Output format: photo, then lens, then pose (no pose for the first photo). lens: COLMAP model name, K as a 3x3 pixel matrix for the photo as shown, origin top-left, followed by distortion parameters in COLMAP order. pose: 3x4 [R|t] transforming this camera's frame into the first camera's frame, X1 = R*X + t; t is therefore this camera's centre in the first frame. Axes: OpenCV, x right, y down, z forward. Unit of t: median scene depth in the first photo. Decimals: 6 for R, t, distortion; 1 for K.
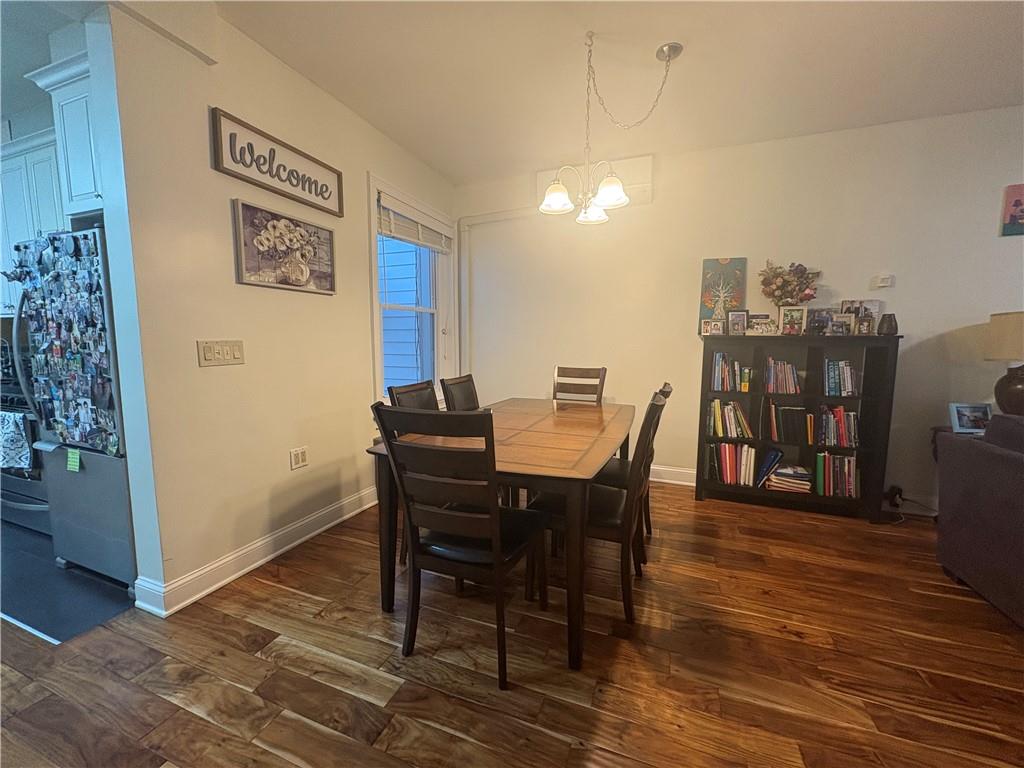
lens RADIAL K [[406.1, 0, 512.2], [0, 406.1, 386.9], [0, 0, 1]] dist [0.001769, 0.000385]
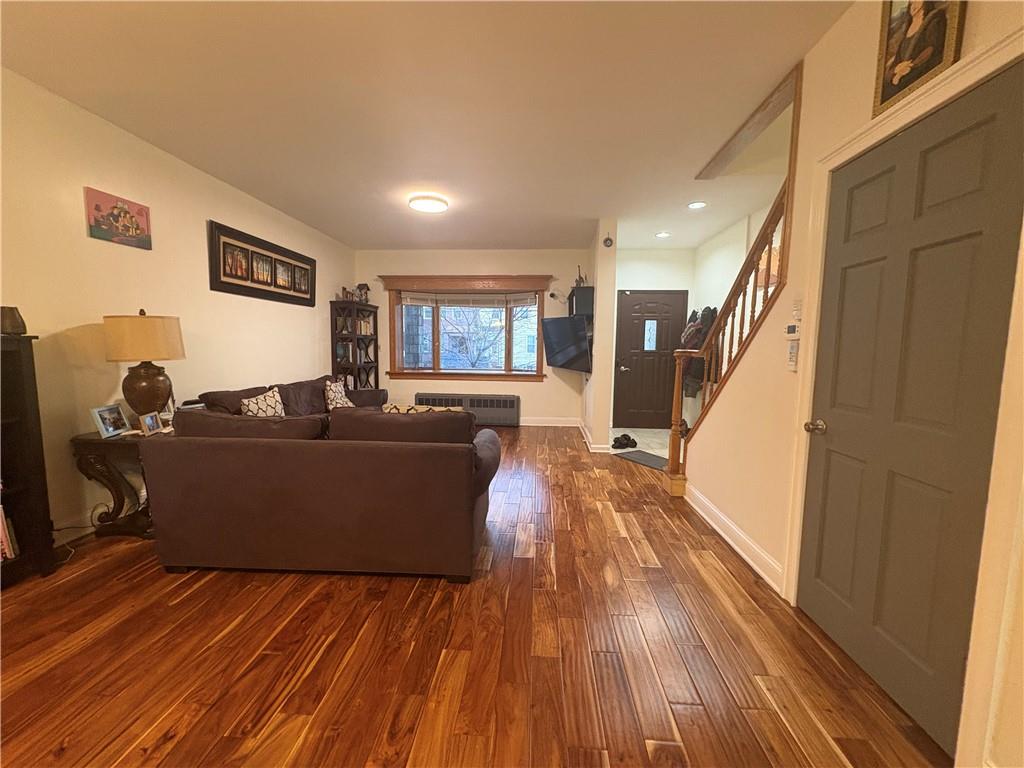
lens RADIAL K [[406.1, 0, 514.0], [0, 406.1, 381.9], [0, 0, 1]] dist [0.001769, 0.000385]
pose [[-0.299650, -0.099843, 0.948810, -0.140329], [0.087704, 0.987415, 0.131604, -0.087183], [-0.950009, 0.122649, -0.287123, 0.507461]]
